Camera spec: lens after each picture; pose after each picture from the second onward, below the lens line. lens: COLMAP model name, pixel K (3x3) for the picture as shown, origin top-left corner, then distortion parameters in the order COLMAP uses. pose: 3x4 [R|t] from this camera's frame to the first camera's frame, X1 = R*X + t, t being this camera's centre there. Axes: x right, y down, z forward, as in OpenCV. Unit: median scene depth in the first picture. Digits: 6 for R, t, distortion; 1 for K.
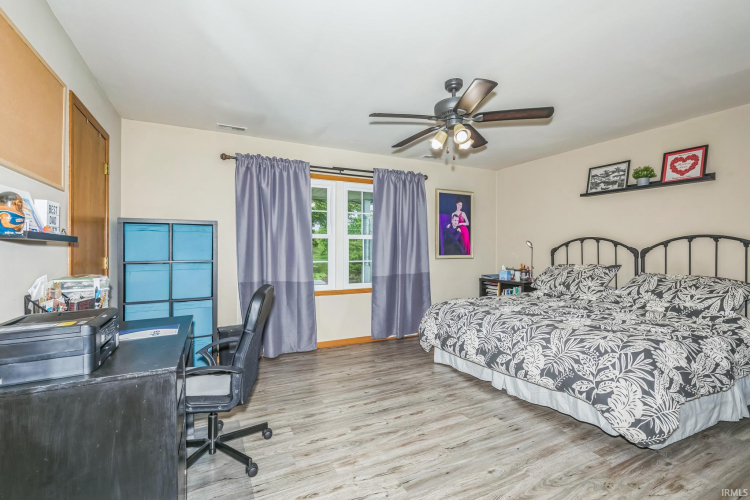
lens RADIAL K [[336.4, 0, 374.0], [0, 336.4, 248.5], [0, 0, 1]] dist [0.005545, -0.000383]
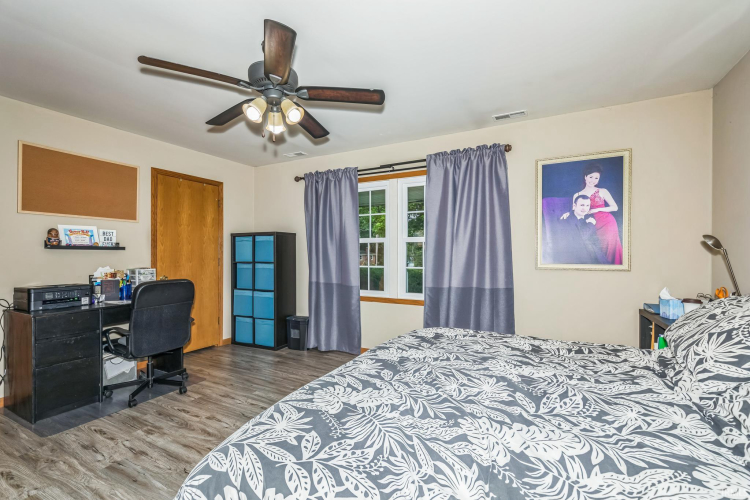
lens RADIAL K [[336.4, 0, 373.1], [0, 336.4, 253.3], [0, 0, 1]] dist [0.005545, -0.000383]
pose [[0.579745, 0.000436, -0.814798, 0.588730], [0.000388, 1.000000, 0.000811, 0.000426], [0.814798, -0.000786, 0.579744, 0.410792]]
